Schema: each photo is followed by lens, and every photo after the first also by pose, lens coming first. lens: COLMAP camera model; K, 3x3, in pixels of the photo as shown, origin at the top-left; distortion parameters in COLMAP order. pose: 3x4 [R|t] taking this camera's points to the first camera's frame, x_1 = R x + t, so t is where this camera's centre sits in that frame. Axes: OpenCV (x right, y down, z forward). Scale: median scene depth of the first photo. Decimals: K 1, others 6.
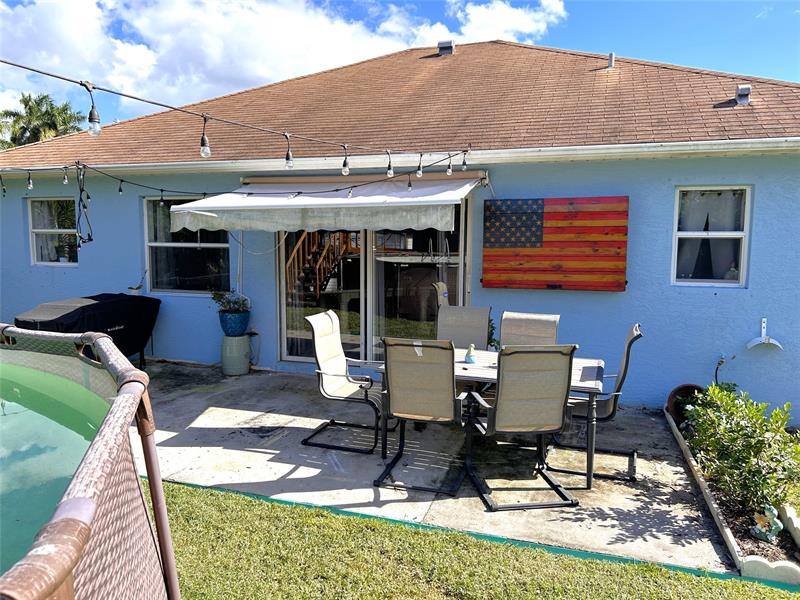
lens RADIAL K [[716.5, 0, 400.0], [0, 716.5, 300.0], [0, 0, 1]] dist [0.097863, -0.000940]
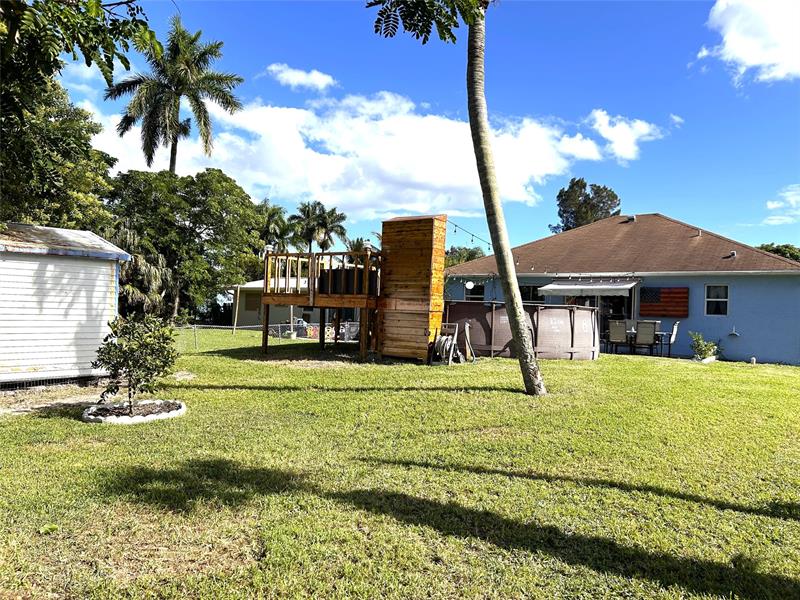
lens RADIAL K [[716.5, 0, 400.0], [0, 716.5, 300.0], [0, 0, 1]] dist [0.097863, -0.000940]
pose [[0.965994, 0.017203, -0.257993, -0.076180], [-0.045206, 0.993653, -0.103007, 0.285794], [0.254583, 0.111167, 0.960640, -2.274033]]
